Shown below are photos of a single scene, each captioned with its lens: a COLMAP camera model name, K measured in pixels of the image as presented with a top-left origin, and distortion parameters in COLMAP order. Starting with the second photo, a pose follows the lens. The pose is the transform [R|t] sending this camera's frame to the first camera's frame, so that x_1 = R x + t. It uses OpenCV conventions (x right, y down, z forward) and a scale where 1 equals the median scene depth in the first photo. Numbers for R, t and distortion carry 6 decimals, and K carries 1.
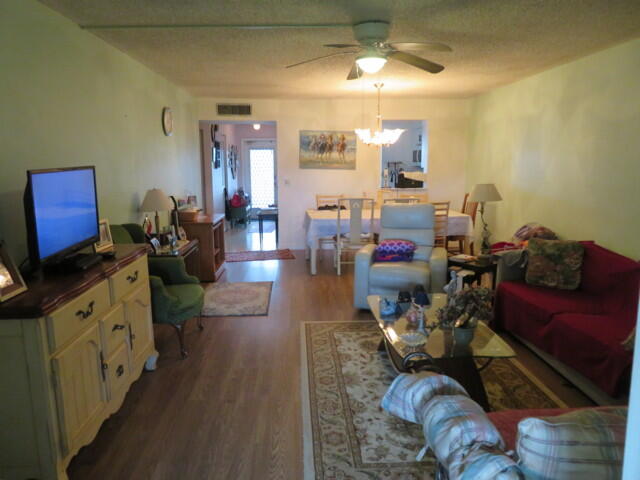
lens RADIAL K [[456.5, 0, 320.2], [0, 456.5, 239.8], [0, 0, 1]] dist [-0.012821, 0.001626]
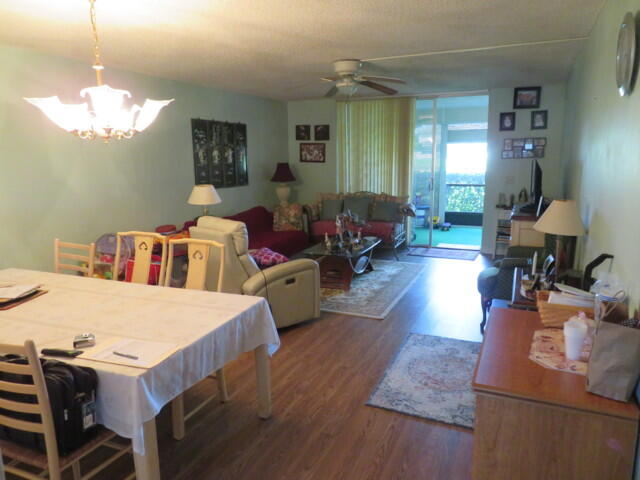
lens RADIAL K [[456.5, 0, 319.0], [0, 456.5, 239.3], [0, 0, 1]] dist [-0.012821, 0.001626]
pose [[-0.880002, -0.071604, 0.469542, -0.409362], [0.095109, 0.941984, 0.321901, -0.346648], [-0.465351, 0.327931, -0.822138, 1.976411]]
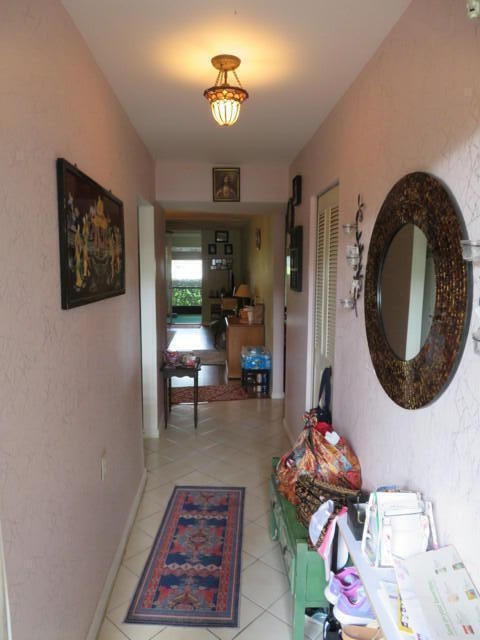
lens RADIAL K [[456.5, 0, 240.0], [0, 456.5, 321.7], [0, 0, 1]] dist [-0.012821, 0.001626]
pose [[-0.999962, -0.005818, 0.006550, -0.404798], [-0.003745, 0.959732, 0.280891, -0.490639], [-0.007920, 0.280856, -0.959717, 2.863710]]
